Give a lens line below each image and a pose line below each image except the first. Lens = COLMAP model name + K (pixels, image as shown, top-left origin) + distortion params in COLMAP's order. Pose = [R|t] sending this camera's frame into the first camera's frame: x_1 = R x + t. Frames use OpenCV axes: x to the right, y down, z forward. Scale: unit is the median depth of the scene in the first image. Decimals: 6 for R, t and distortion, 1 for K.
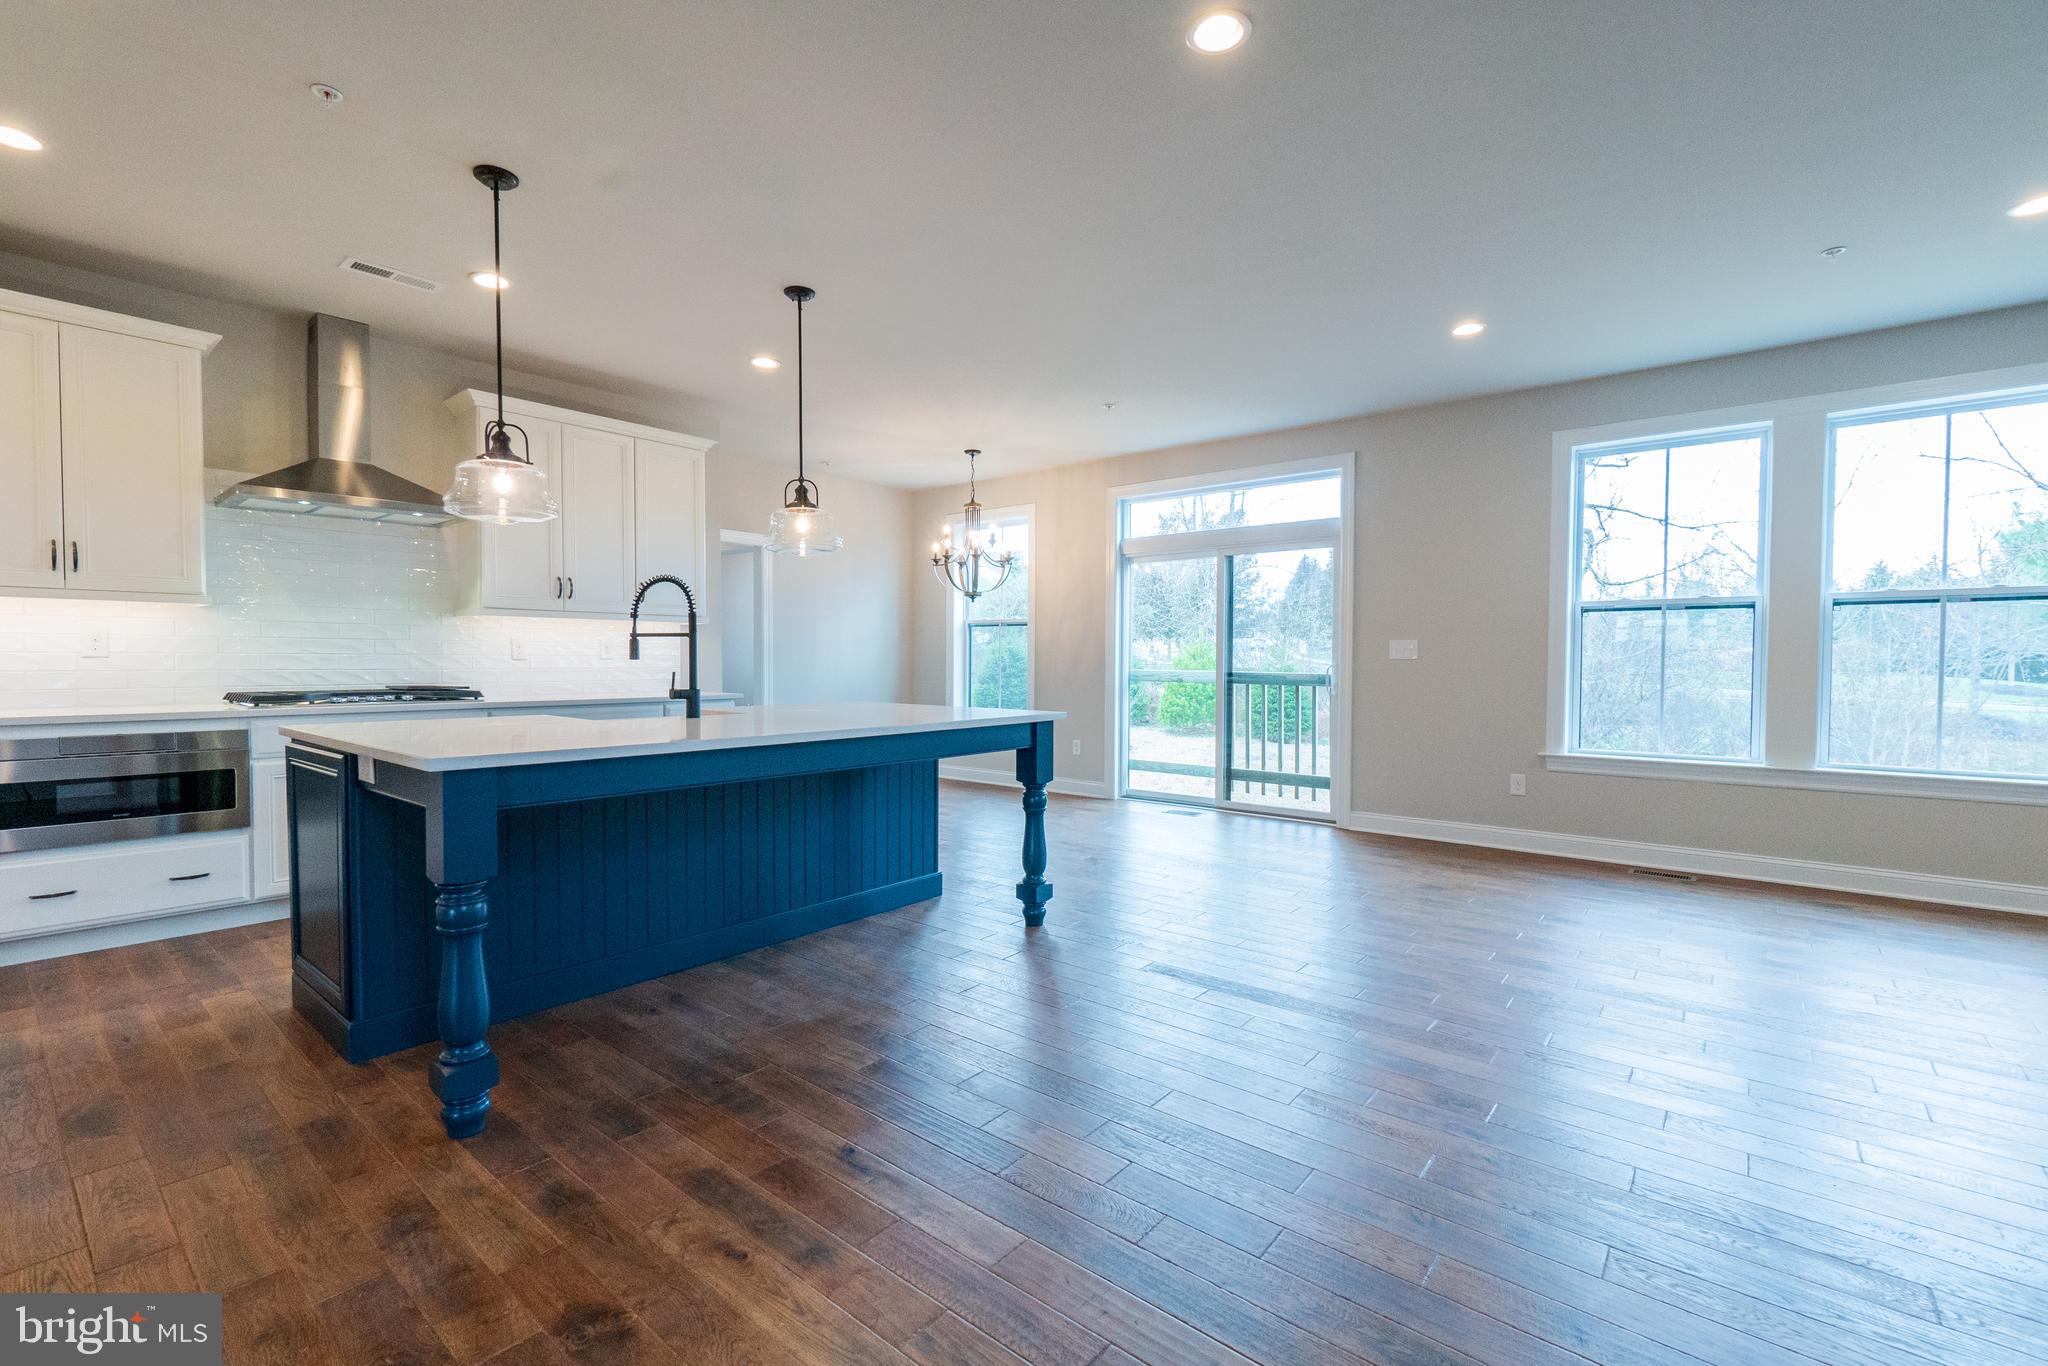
lens RADIAL K [[890.2, 0, 1006.1], [0, 890.2, 685.4], [0, 0, 1]] dist [-0.005353, 0.000762]
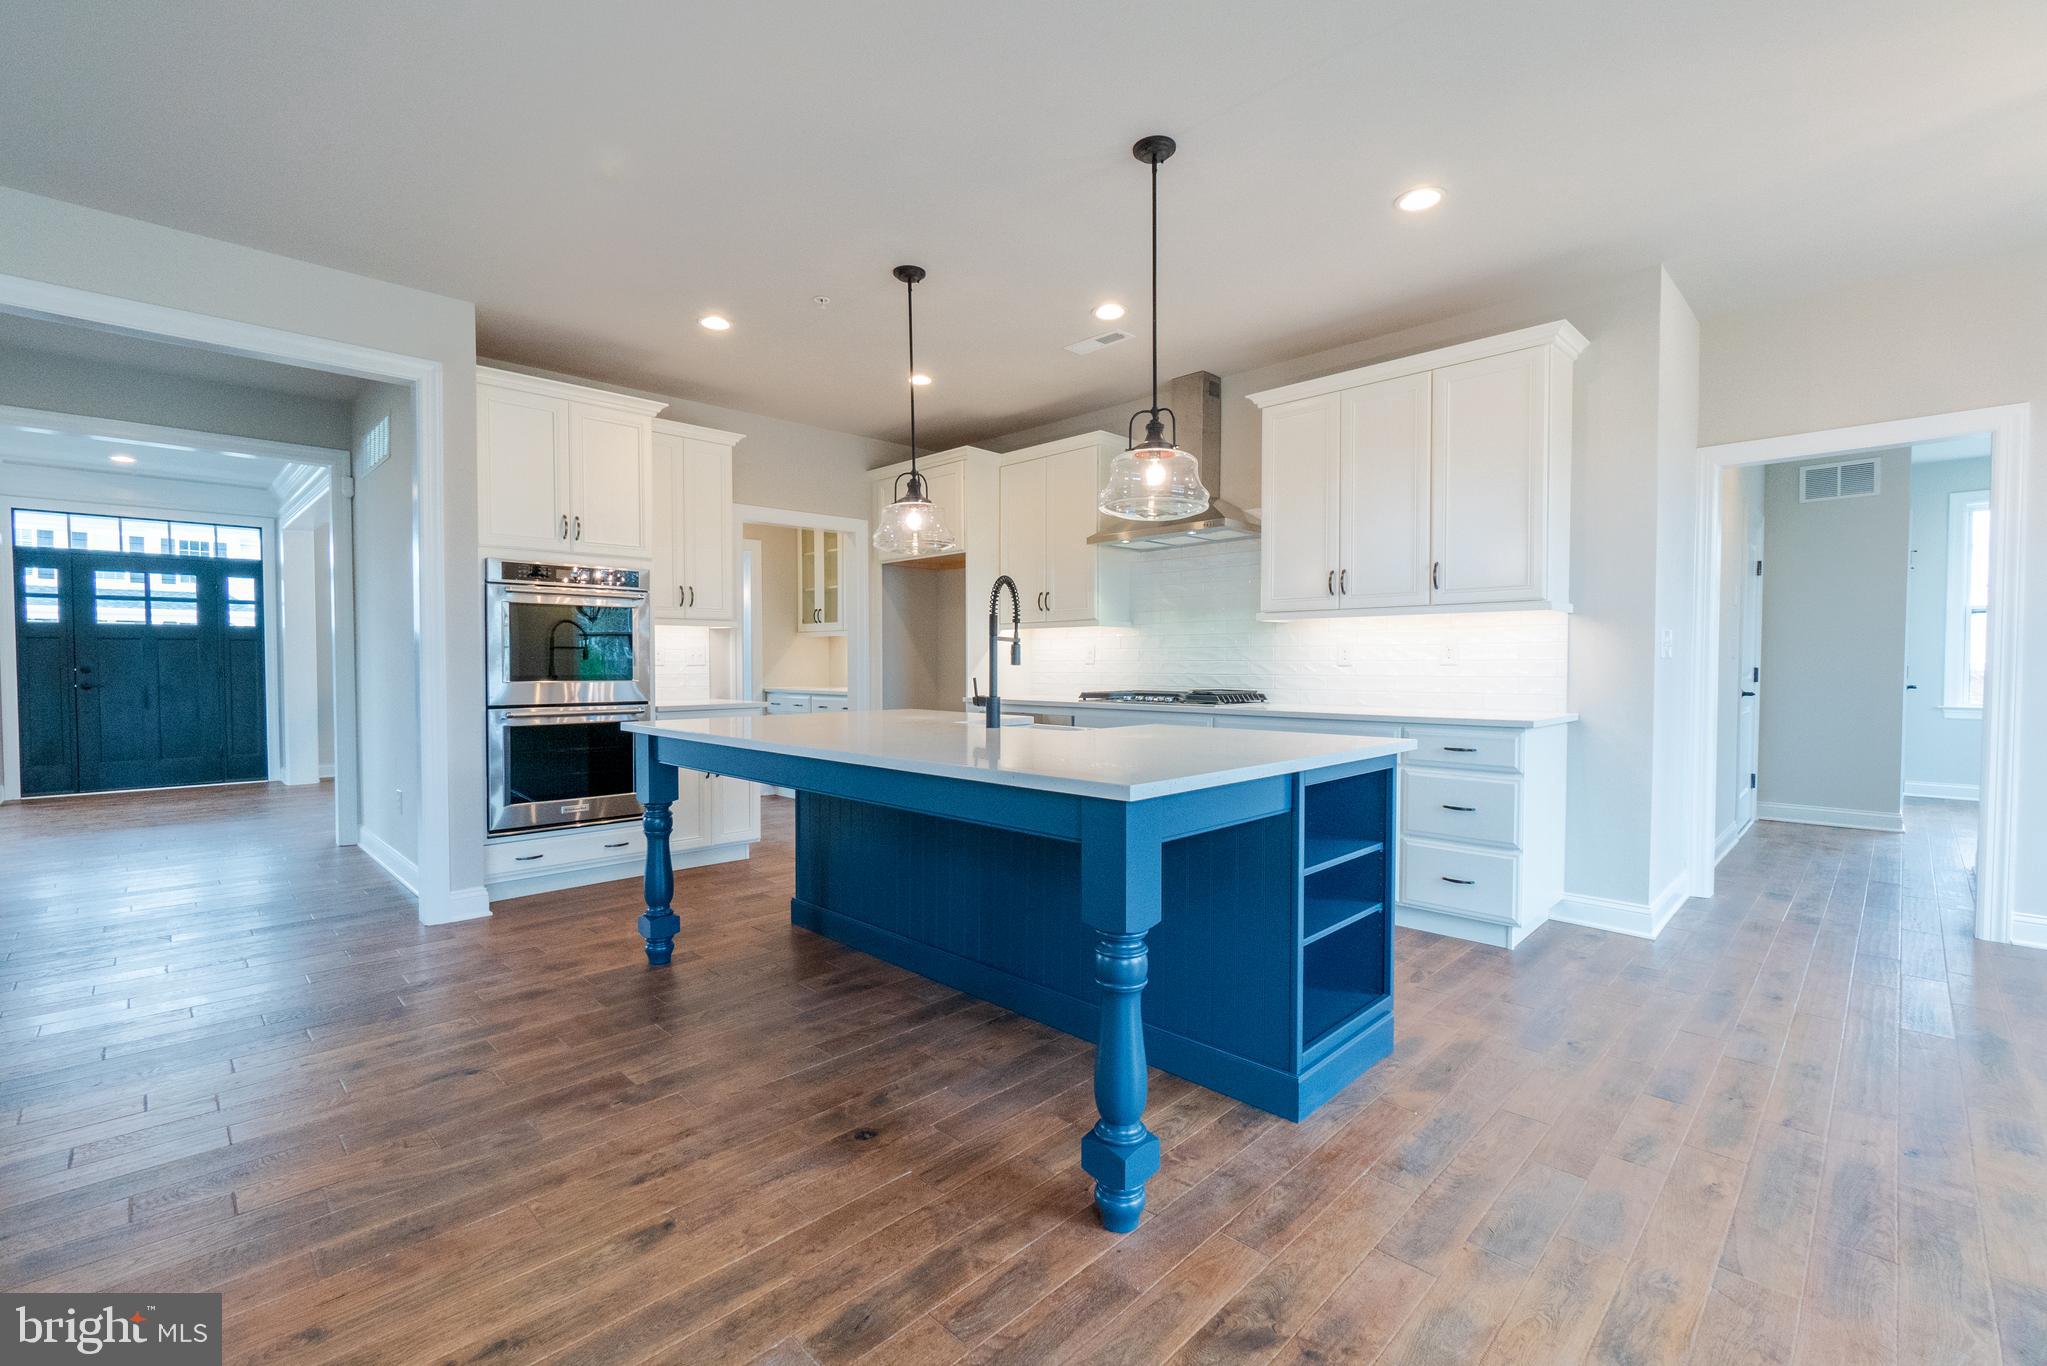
lens RADIAL K [[889.7, 0, 1005.6], [0, 889.7, 685.4], [0, 0, 1]] dist [-0.005353, 0.000762]
pose [[-0.096138, 0.022804, -0.995107, 0.577350], [-0.030723, 0.999193, 0.025866, -0.032729], [0.994894, 0.033059, -0.095360, 1.119367]]
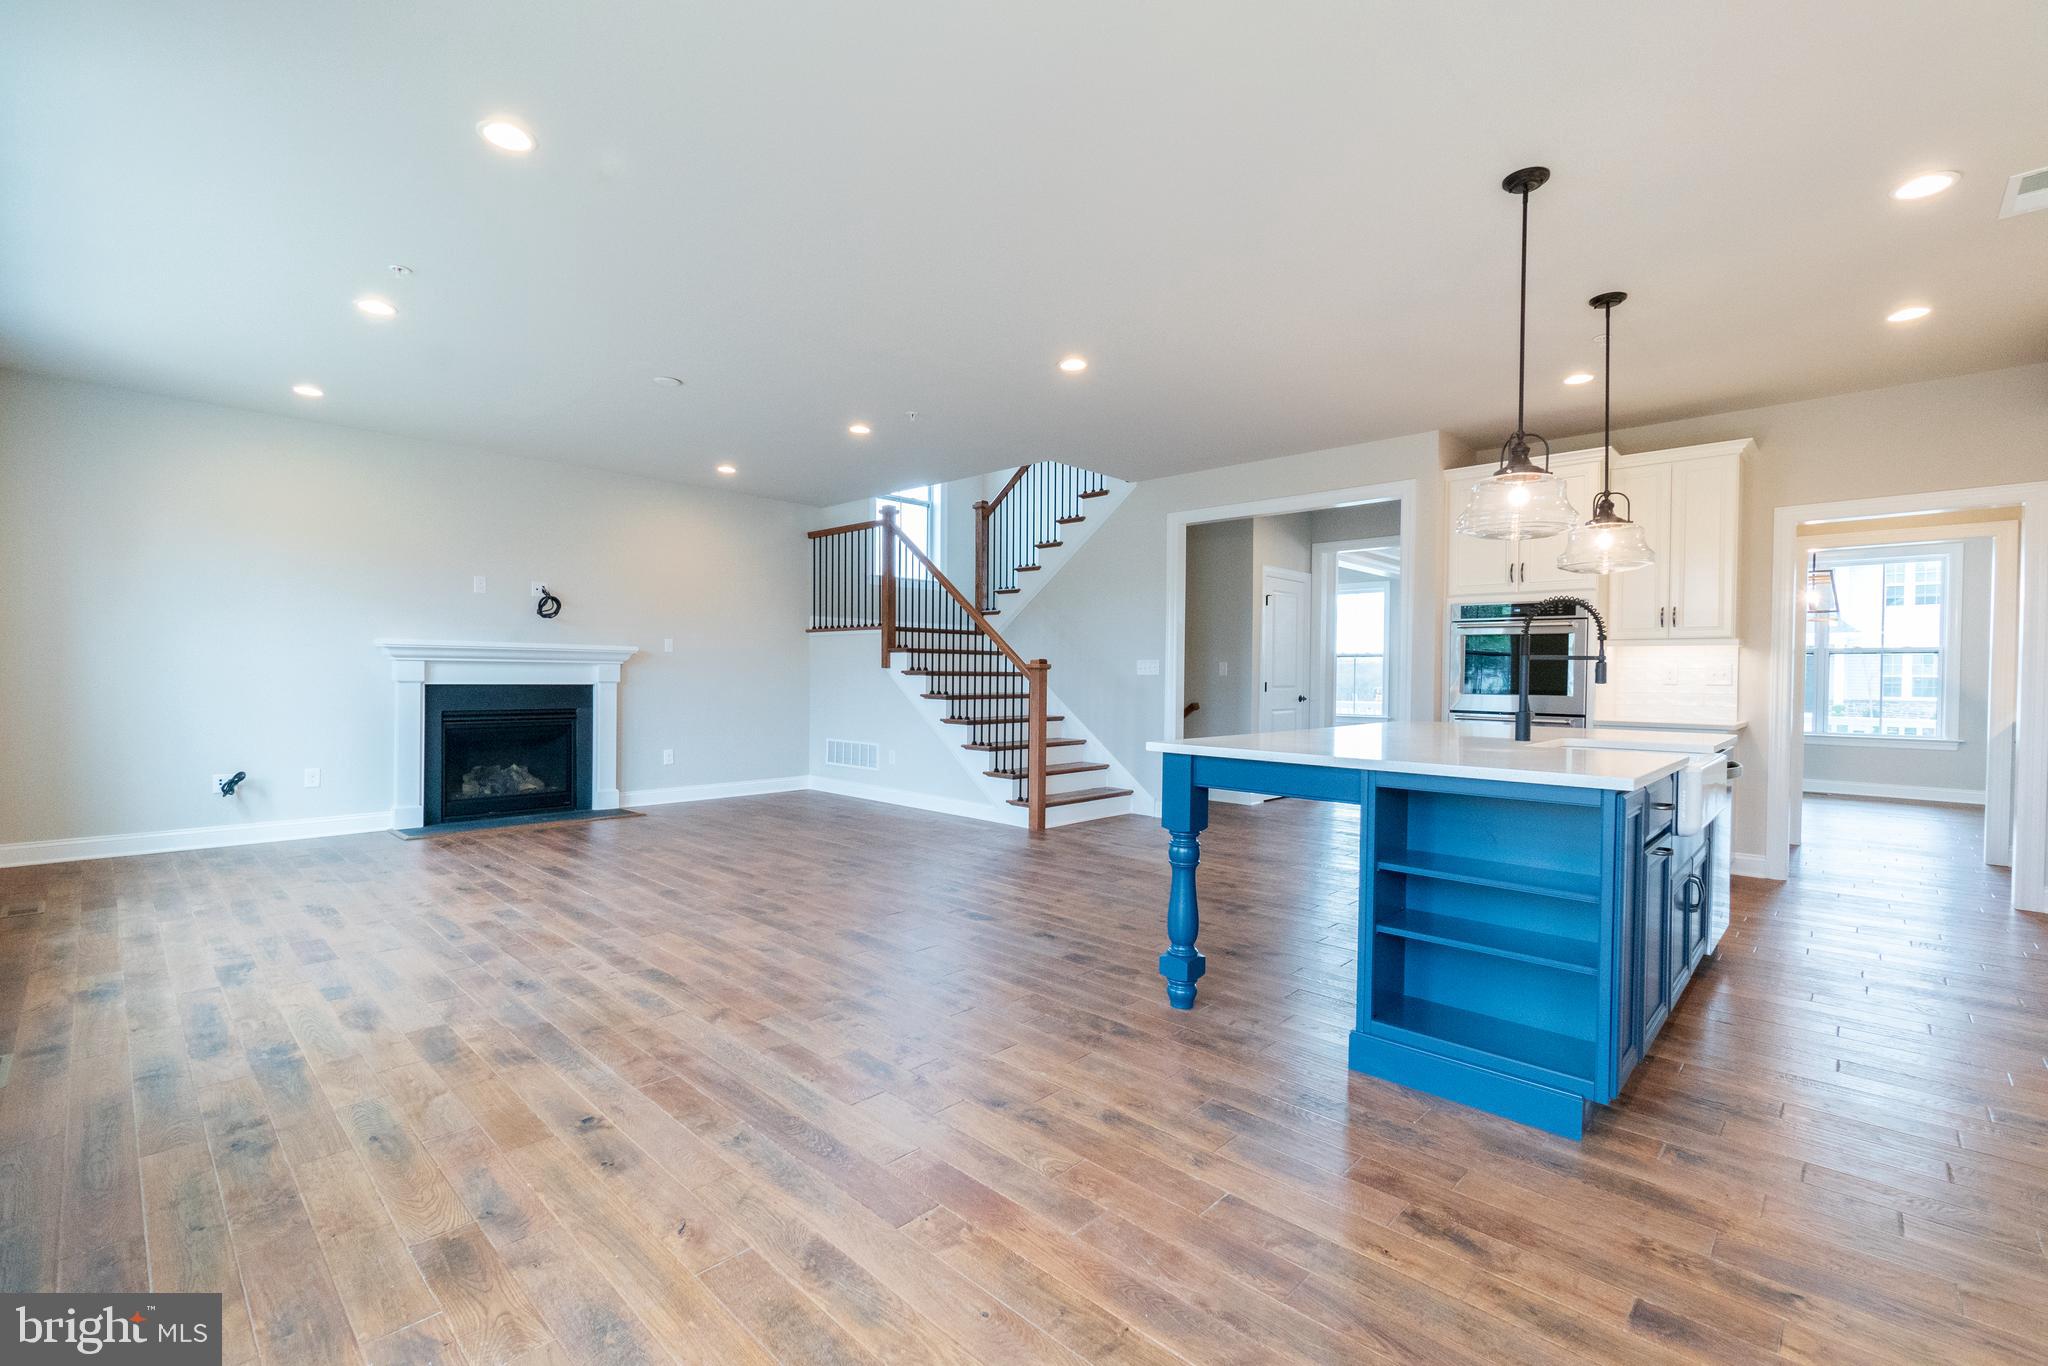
lens RADIAL K [[890.2, 0, 1006.1], [0, 890.2, 685.4], [0, 0, 1]] dist [-0.005353, 0.000762]
pose [[-0.996743, -0.014895, 0.079250, 0.150375], [-0.011488, 0.998997, 0.043270, -0.062898], [-0.079815, 0.042218, -0.995915, 2.069925]]
